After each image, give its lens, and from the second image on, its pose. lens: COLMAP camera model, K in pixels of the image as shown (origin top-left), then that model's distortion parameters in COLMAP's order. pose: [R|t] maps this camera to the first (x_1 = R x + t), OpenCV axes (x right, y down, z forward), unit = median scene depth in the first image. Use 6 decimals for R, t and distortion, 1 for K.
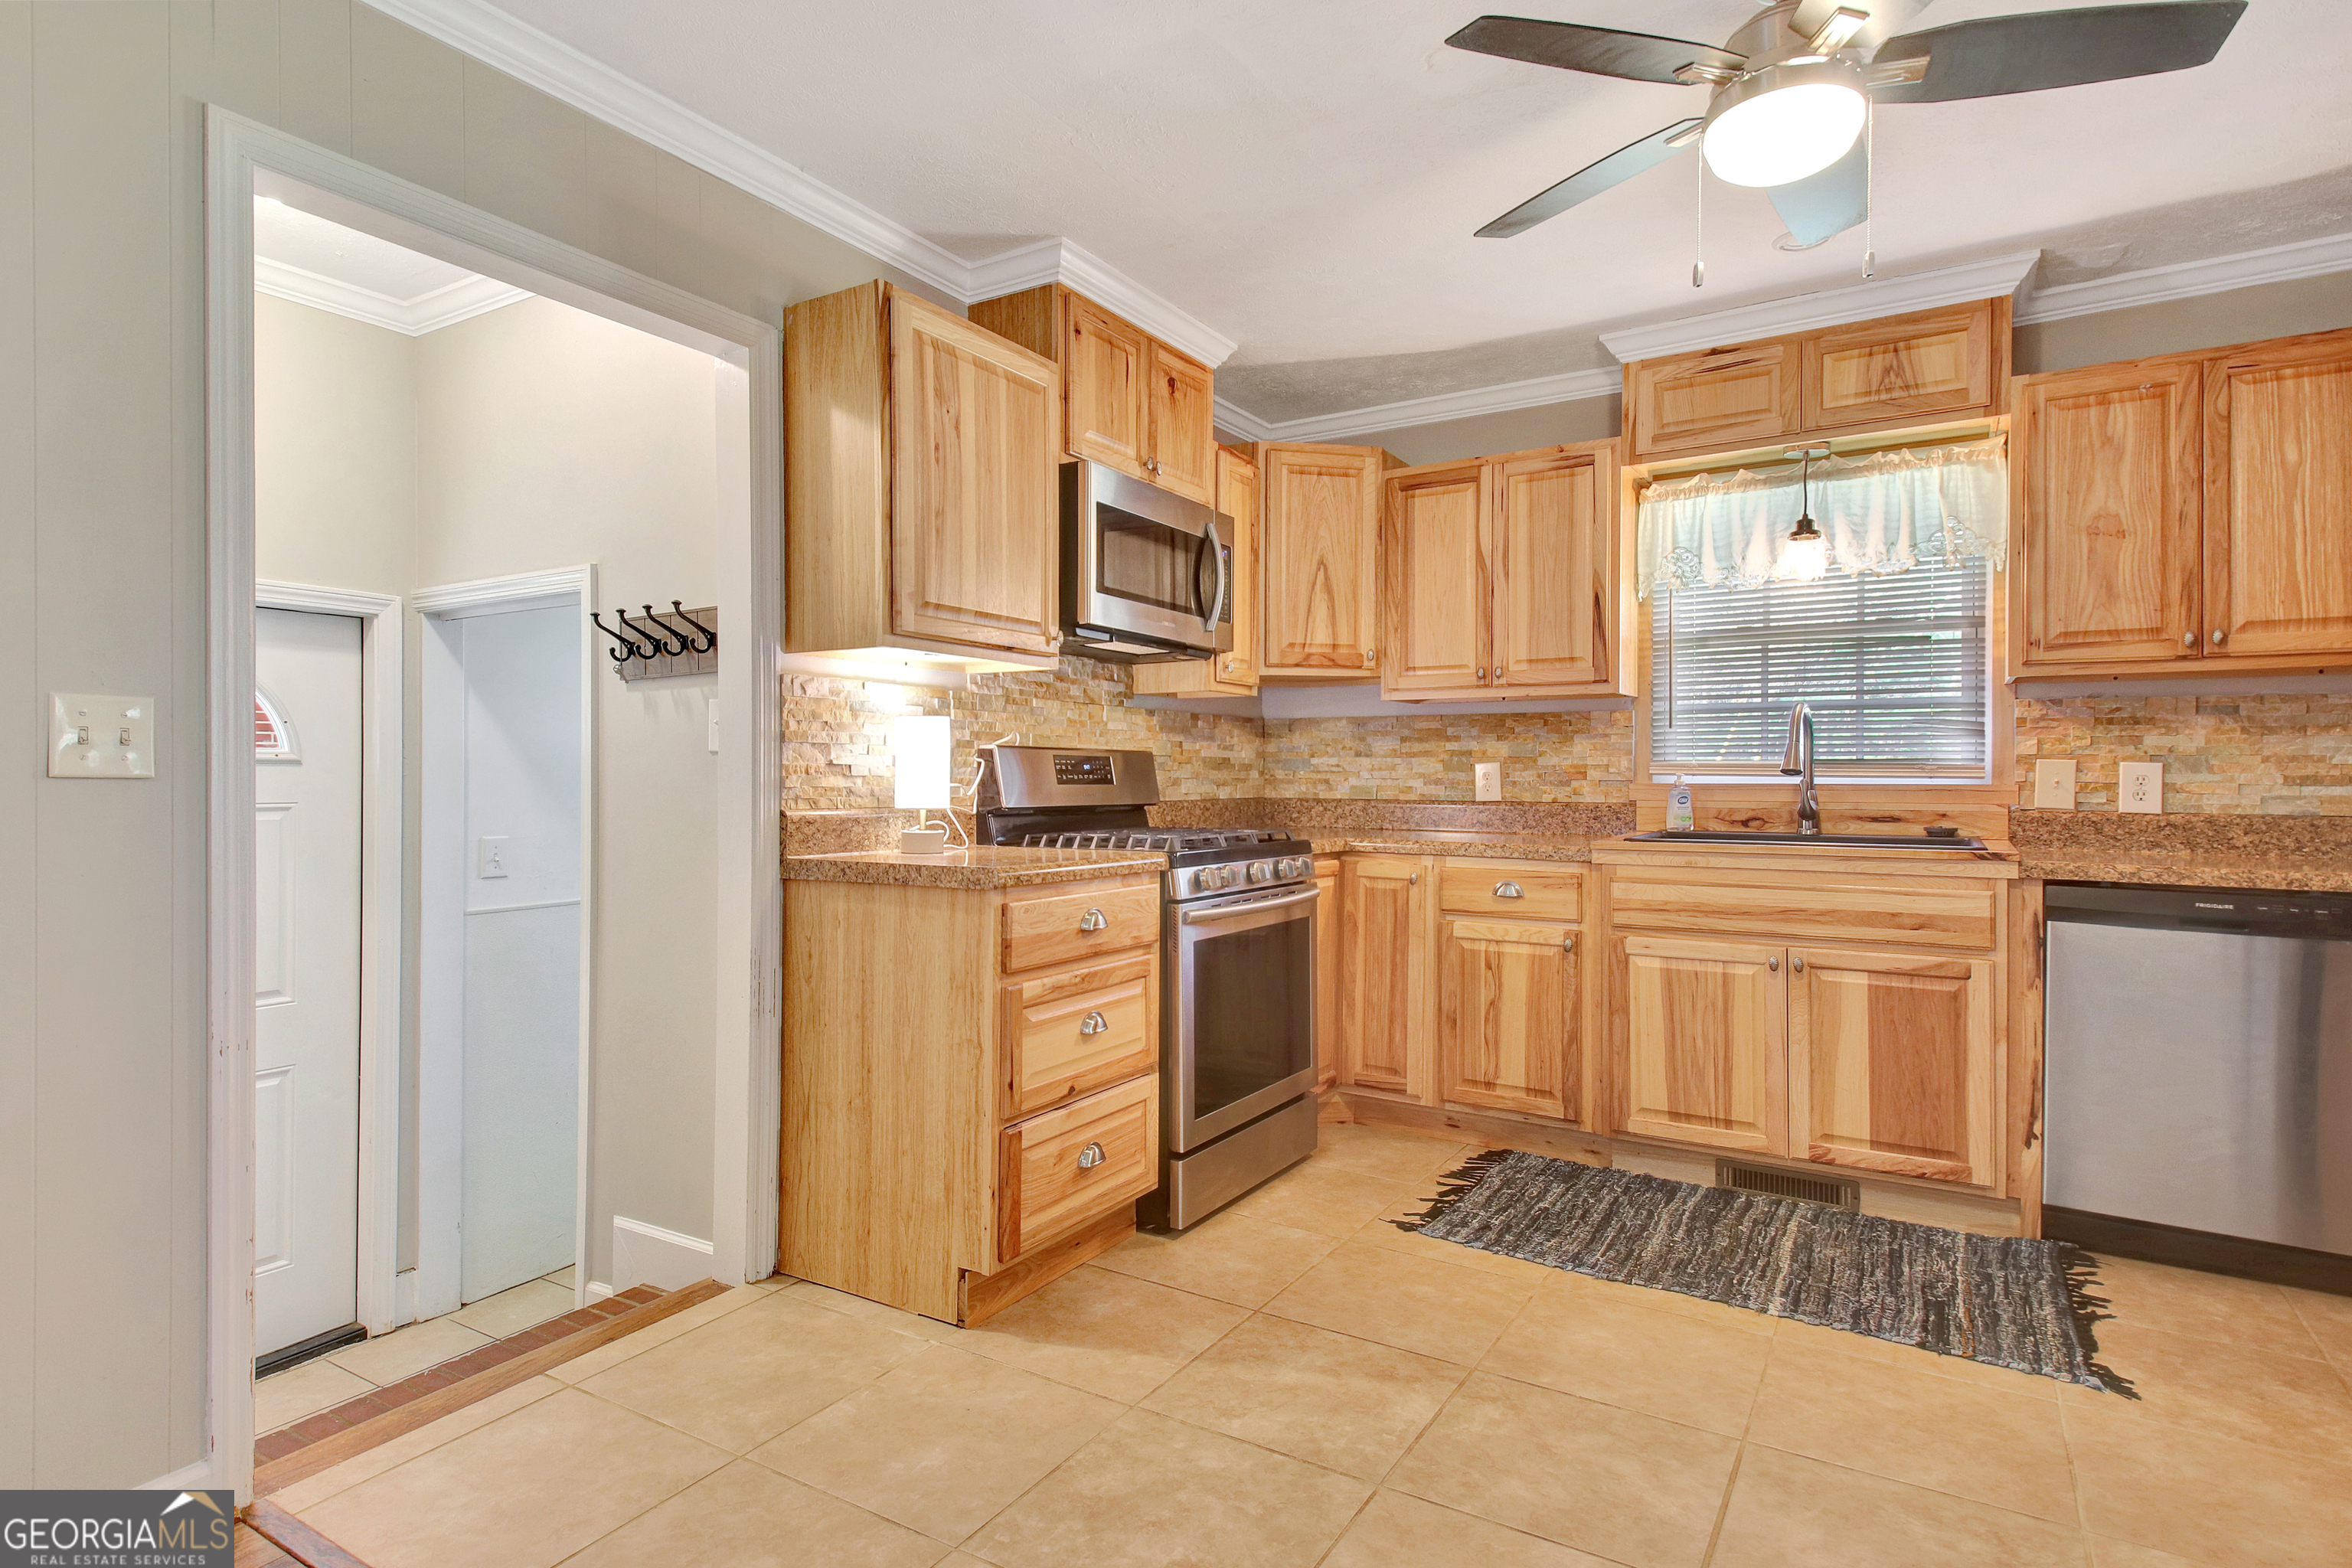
lens RADIAL K [[1210.3, 0, 1161.3], [0, 1210.3, 794.6], [0, 0, 1]] dist [0.019076, -0.019391]
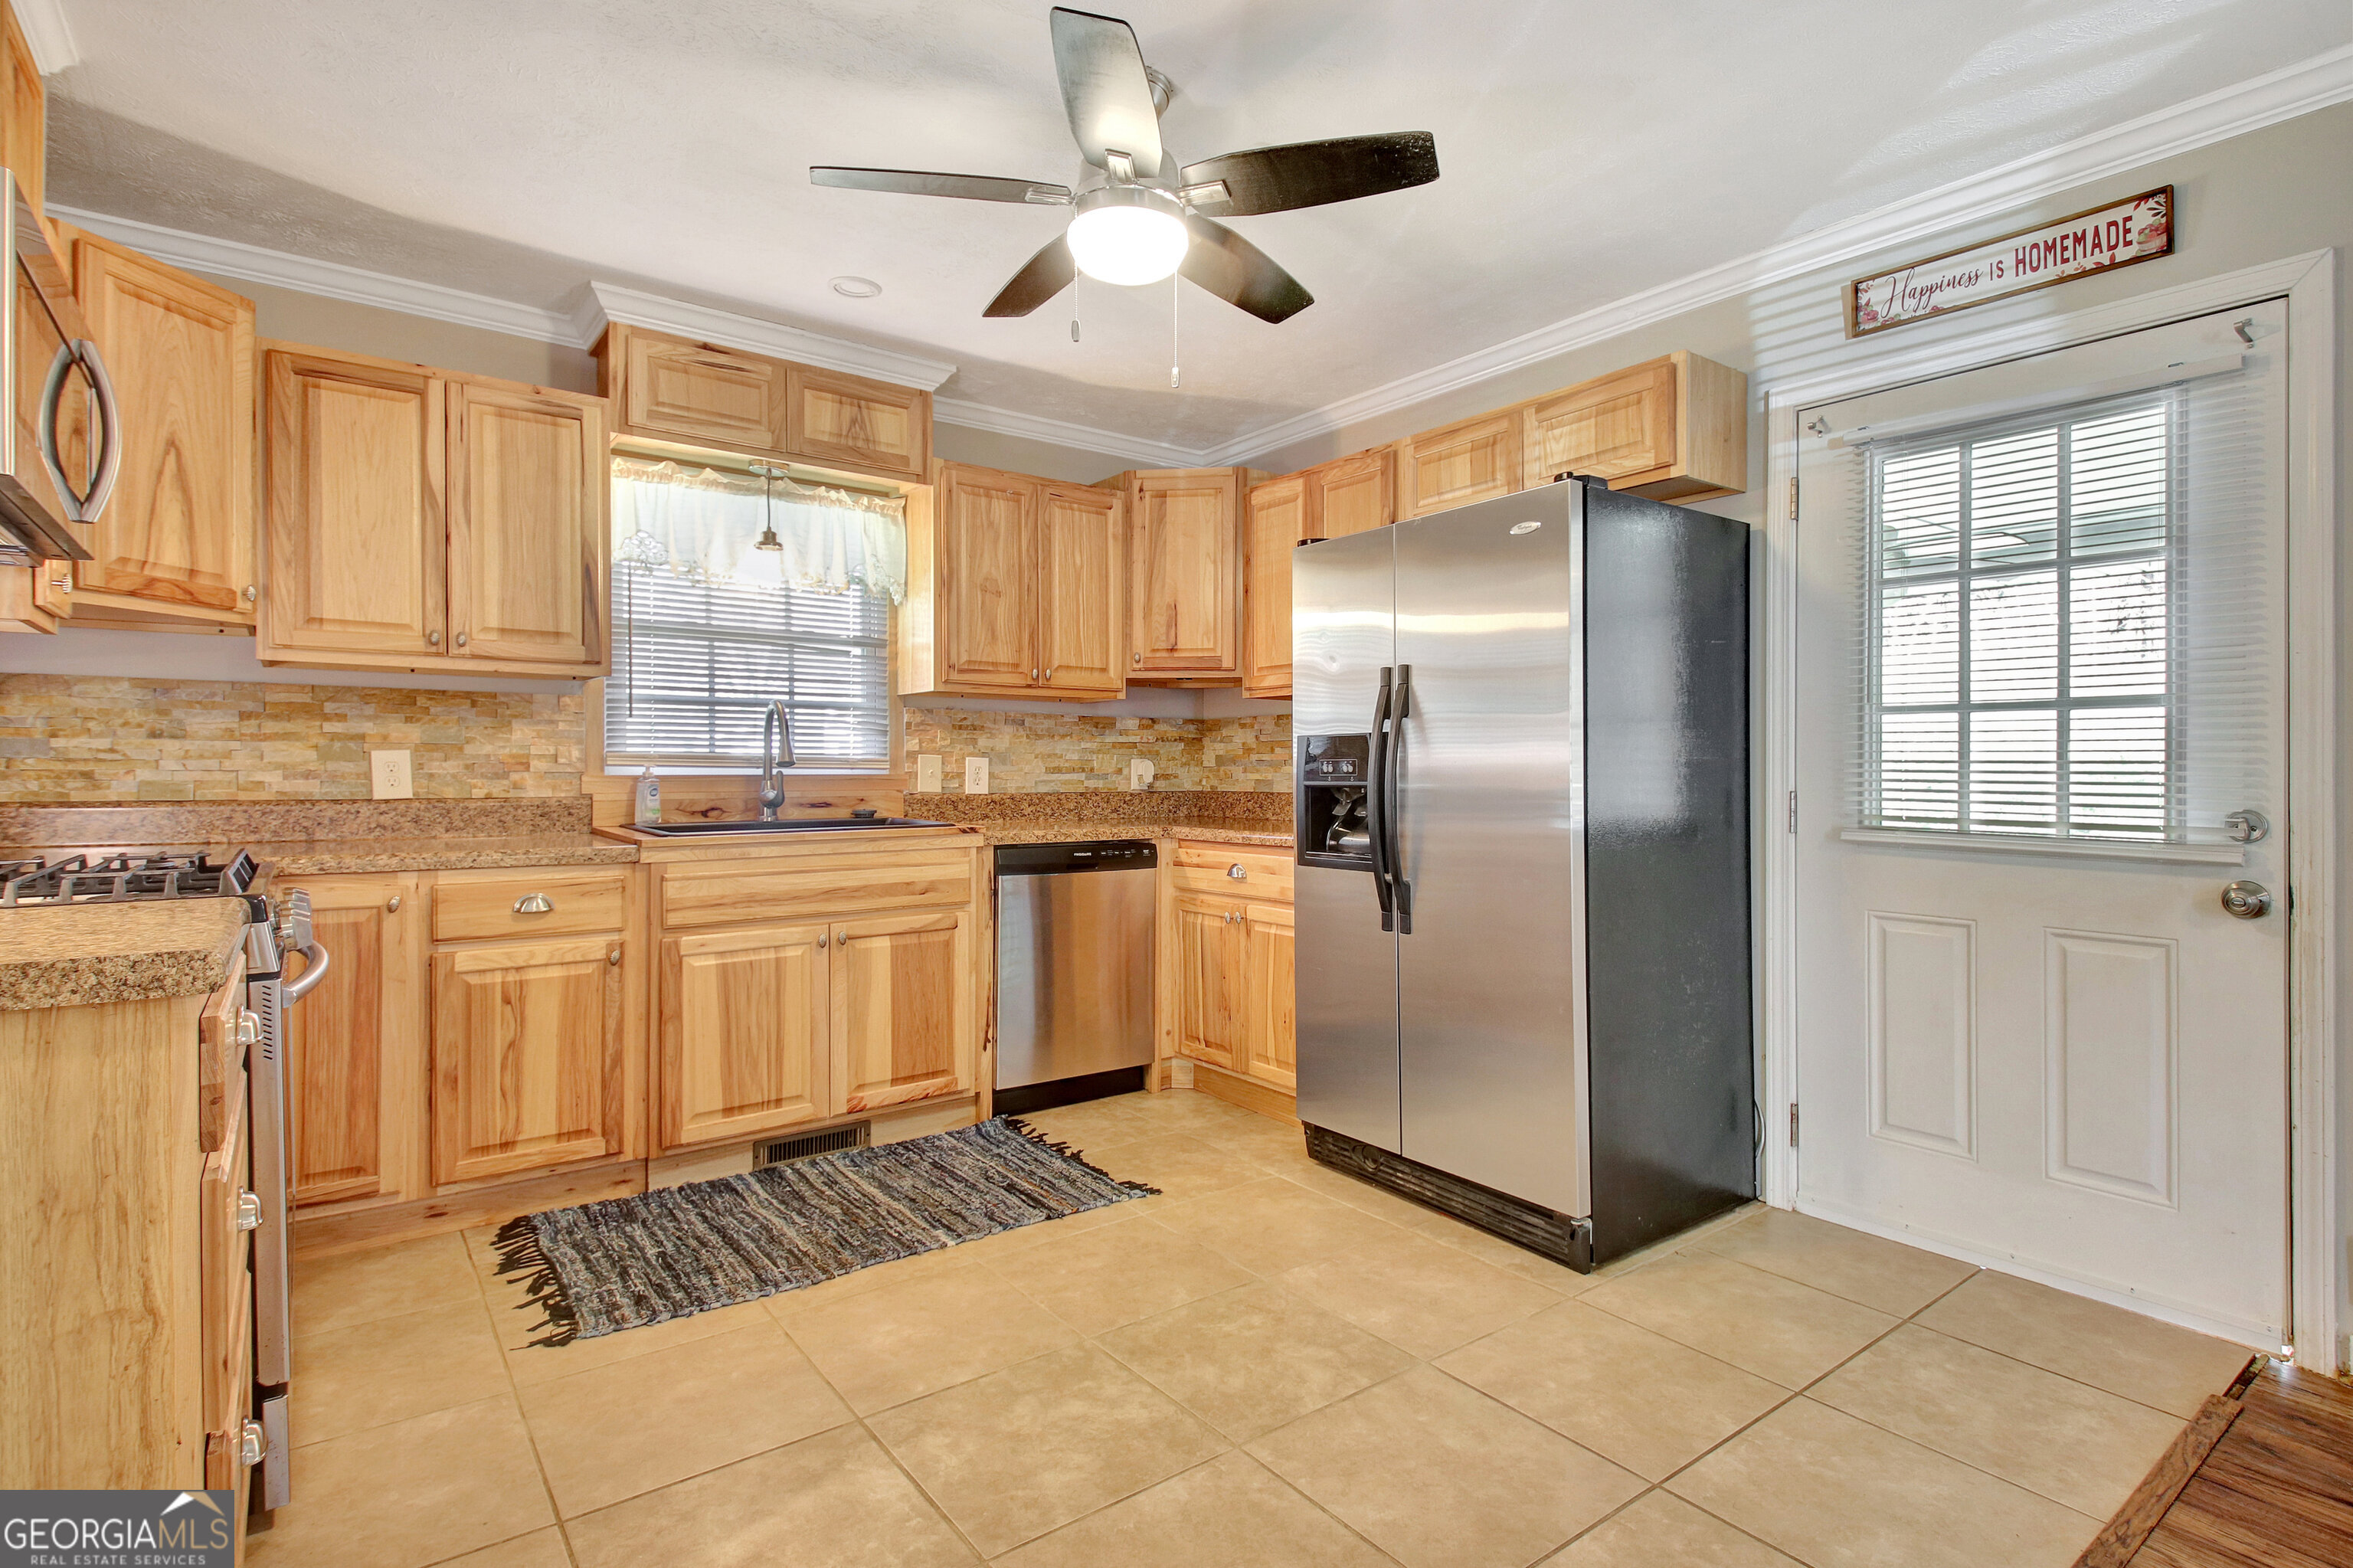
lens RADIAL K [[1142.5, 0, 1180.0], [0, 1142.5, 773.9], [0, 0, 1]] dist [0.027571, -0.019062]
pose [[0.350056, -0.004735, 0.936717, -0.351946], [0.012045, 0.999927, 0.000553, -0.007070], [-0.936651, 0.011089, 0.350087, 0.351771]]
